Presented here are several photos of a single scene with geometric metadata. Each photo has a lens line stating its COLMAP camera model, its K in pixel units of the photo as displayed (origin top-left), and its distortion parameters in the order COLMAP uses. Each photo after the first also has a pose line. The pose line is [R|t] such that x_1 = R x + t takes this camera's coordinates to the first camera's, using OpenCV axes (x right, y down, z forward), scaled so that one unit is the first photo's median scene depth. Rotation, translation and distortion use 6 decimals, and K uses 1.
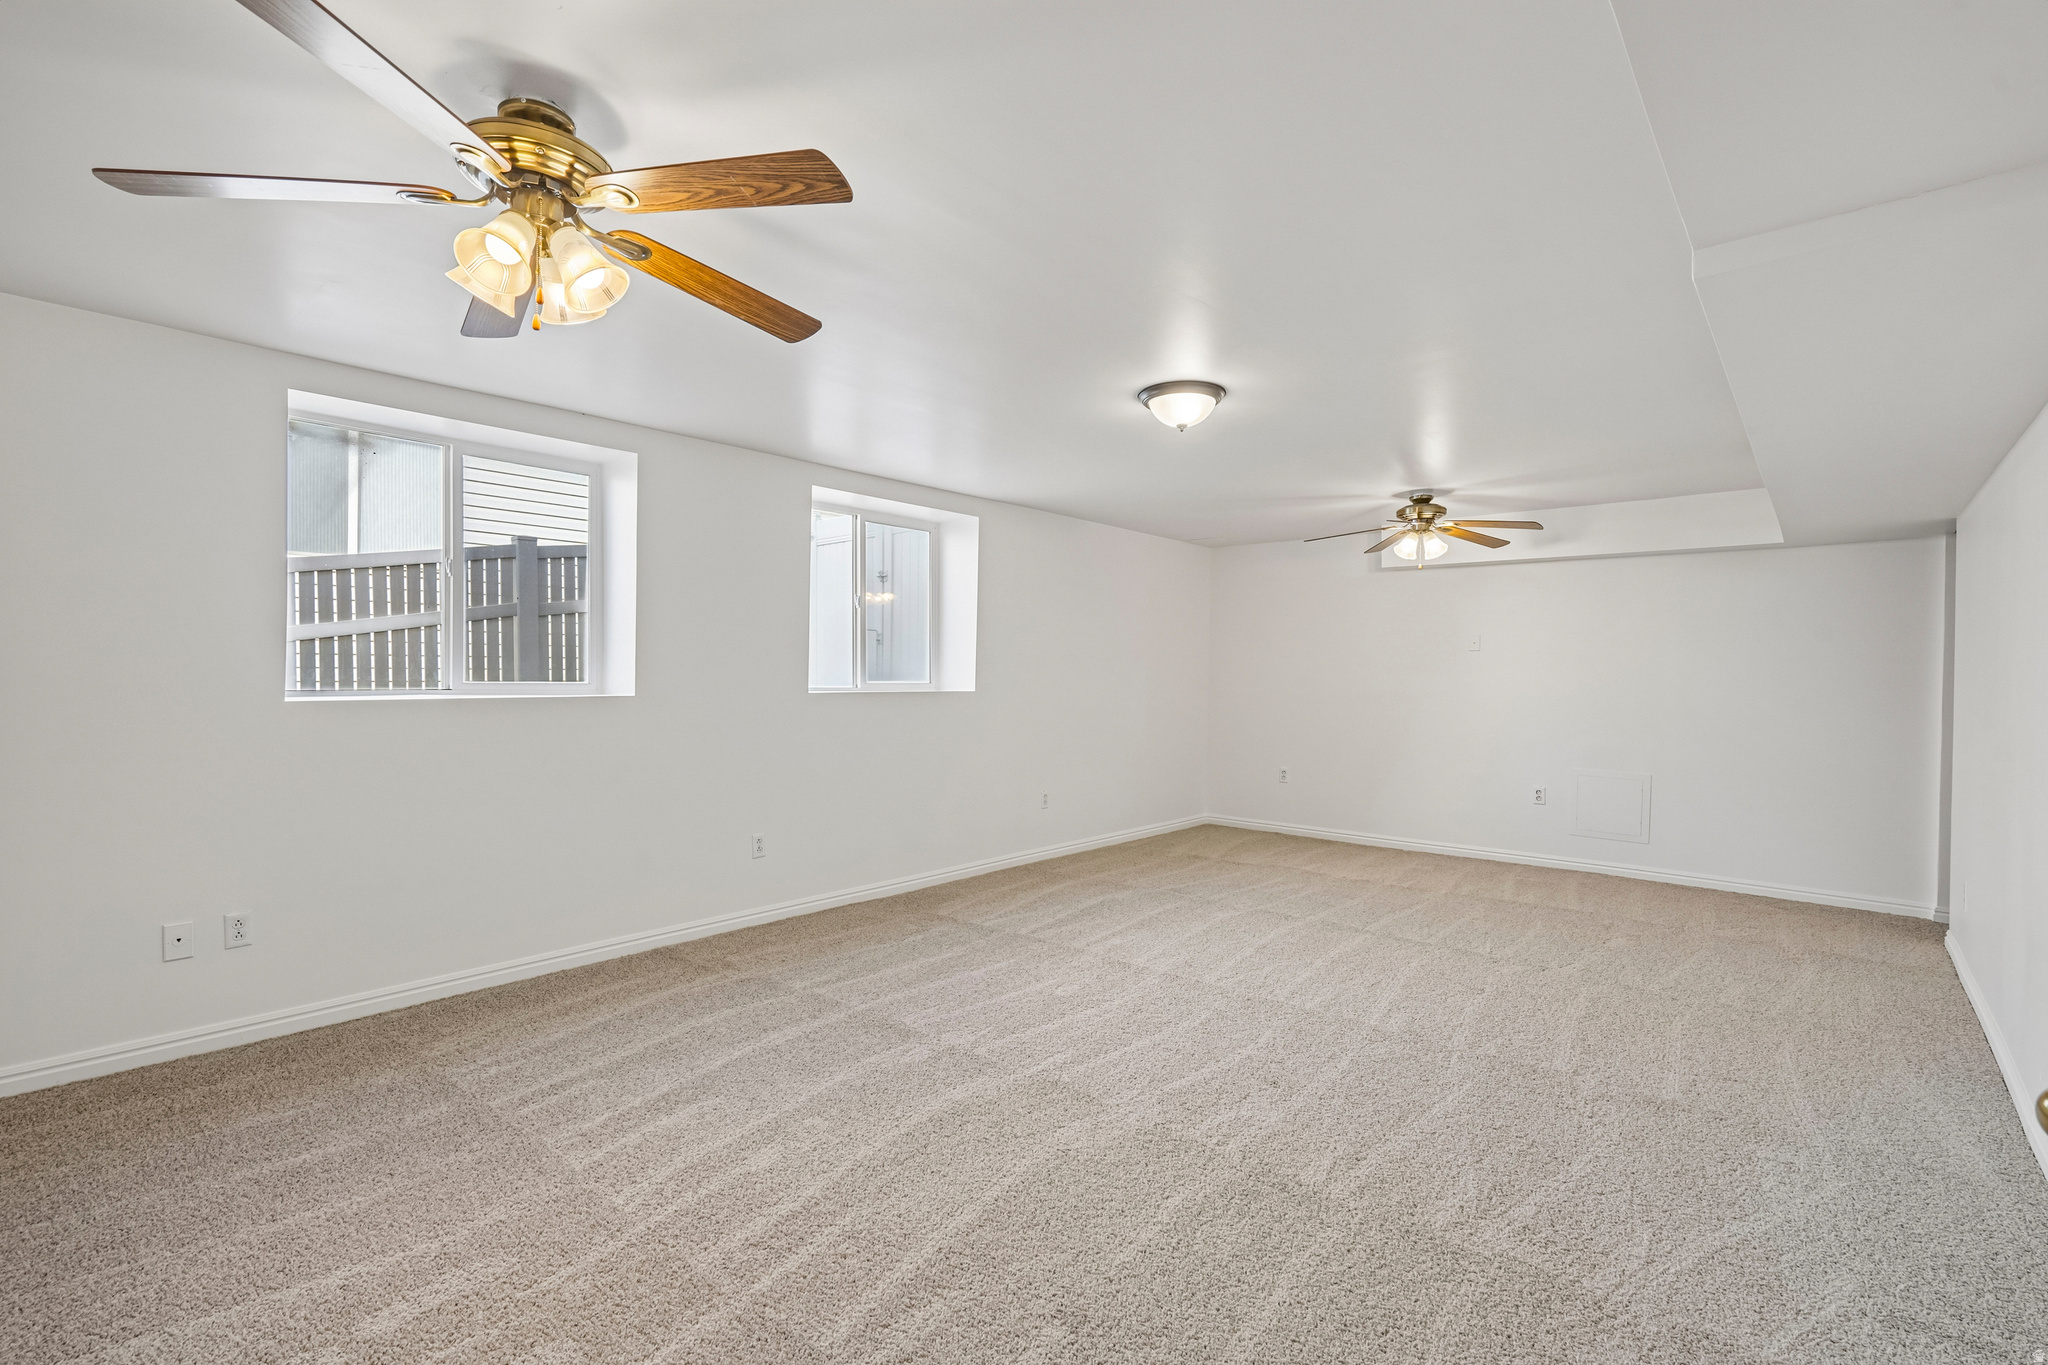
lens RADIAL K [[925.1, 0, 1012.8], [0, 925.1, 687.8], [0, 0, 1]] dist [-0.006044, 0.002187]
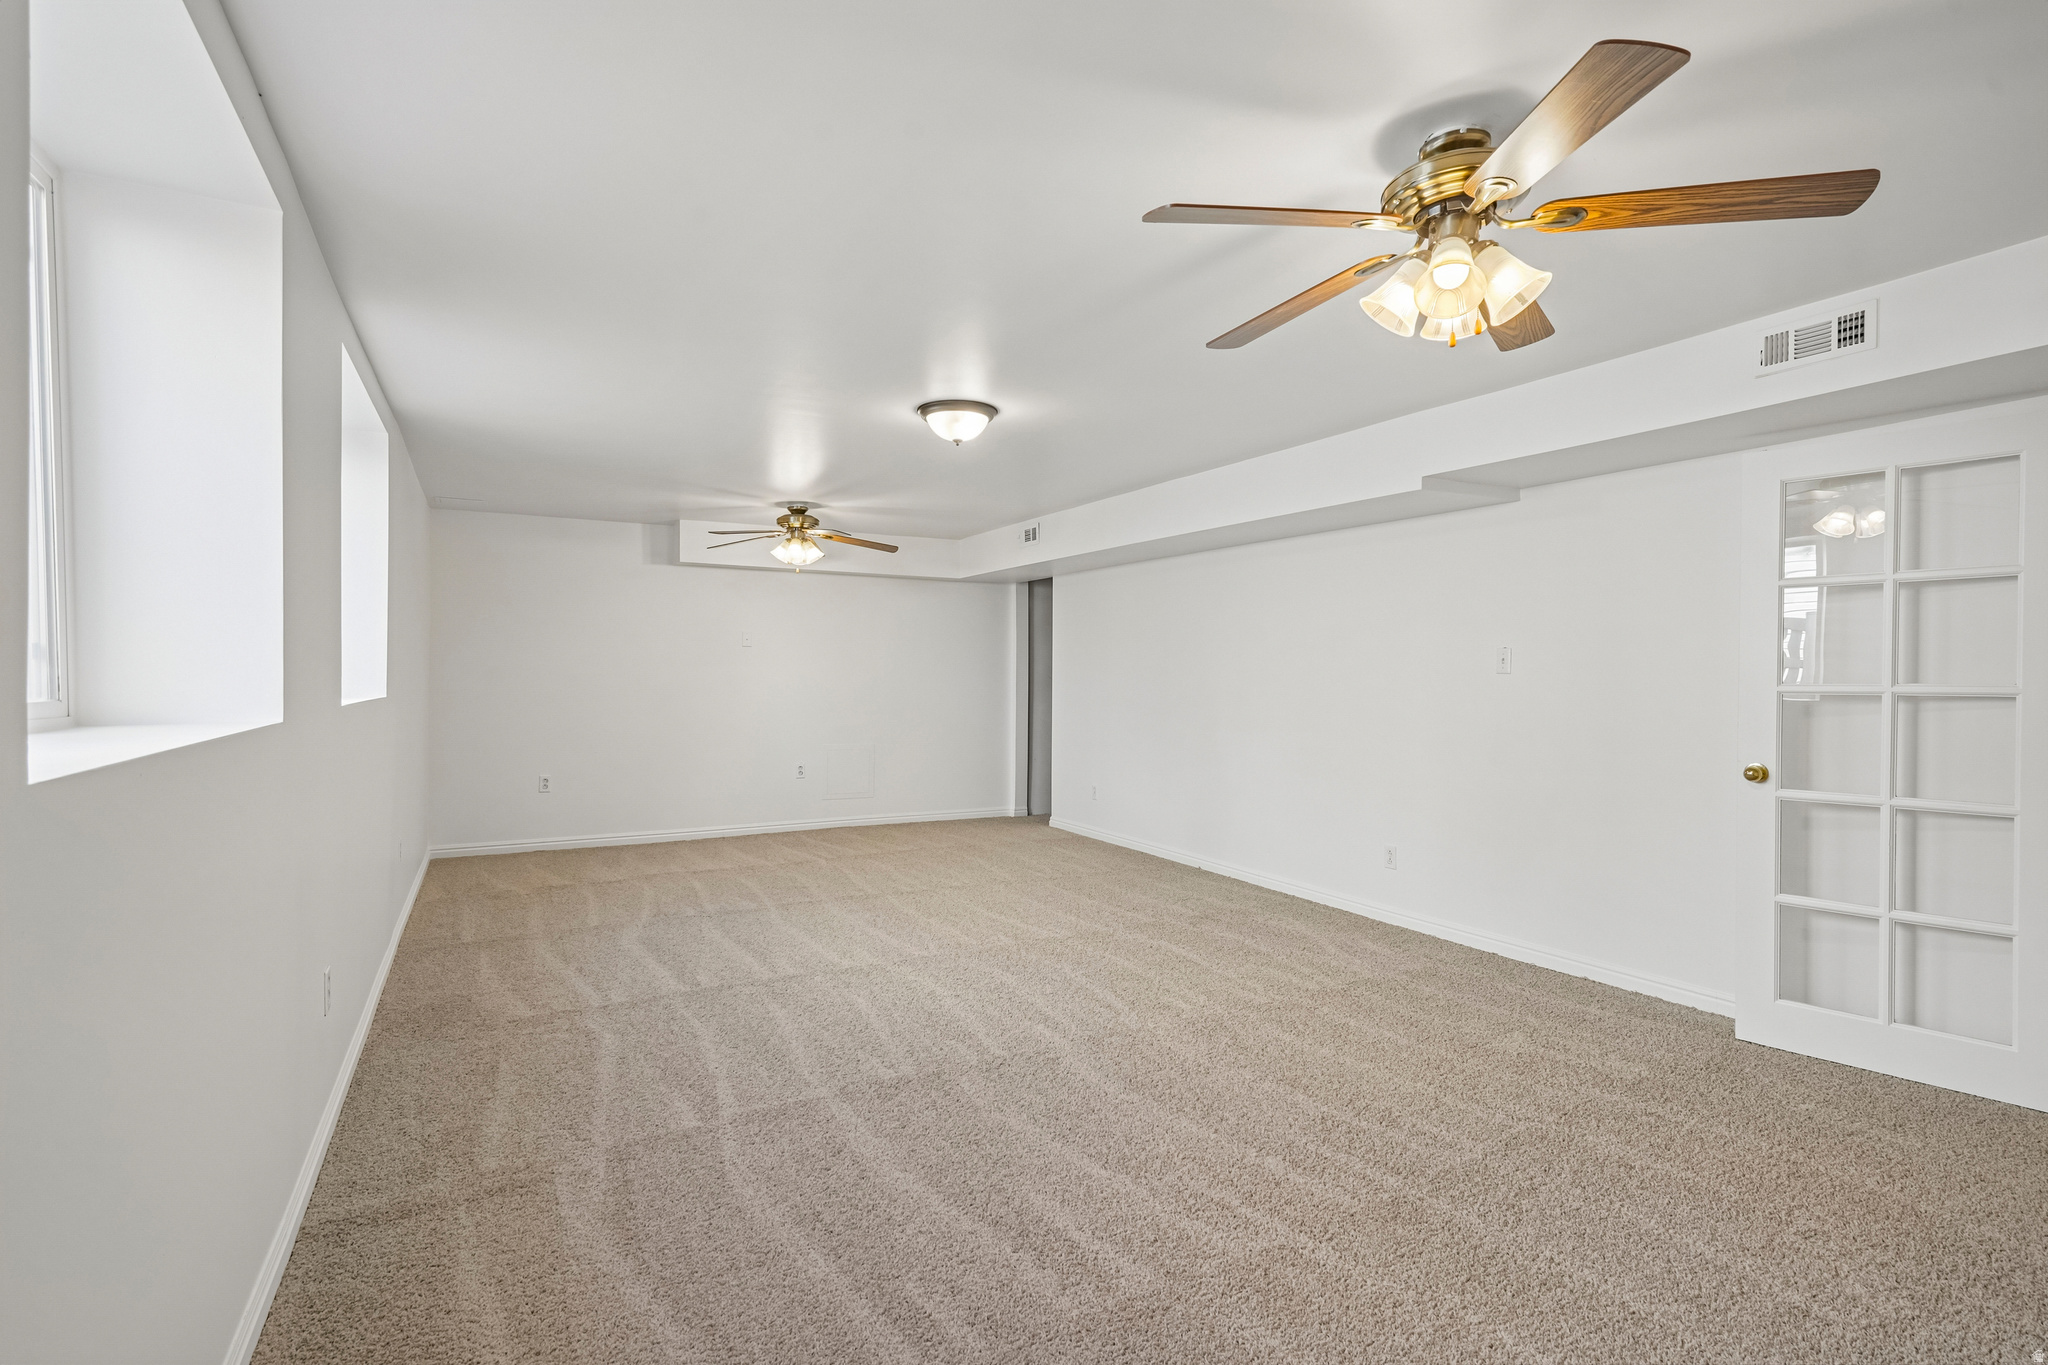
lens RADIAL K [[965.5, 0, 1019.5], [0, 965.5, 685.0], [0, 0, 1]] dist [-0.004173, 0.000028]
pose [[0.351881, -0.024790, 0.935716, -0.566821], [0.022645, 0.999582, 0.017967, -0.009802], [-0.935771, 0.014868, 0.352296, 0.355567]]
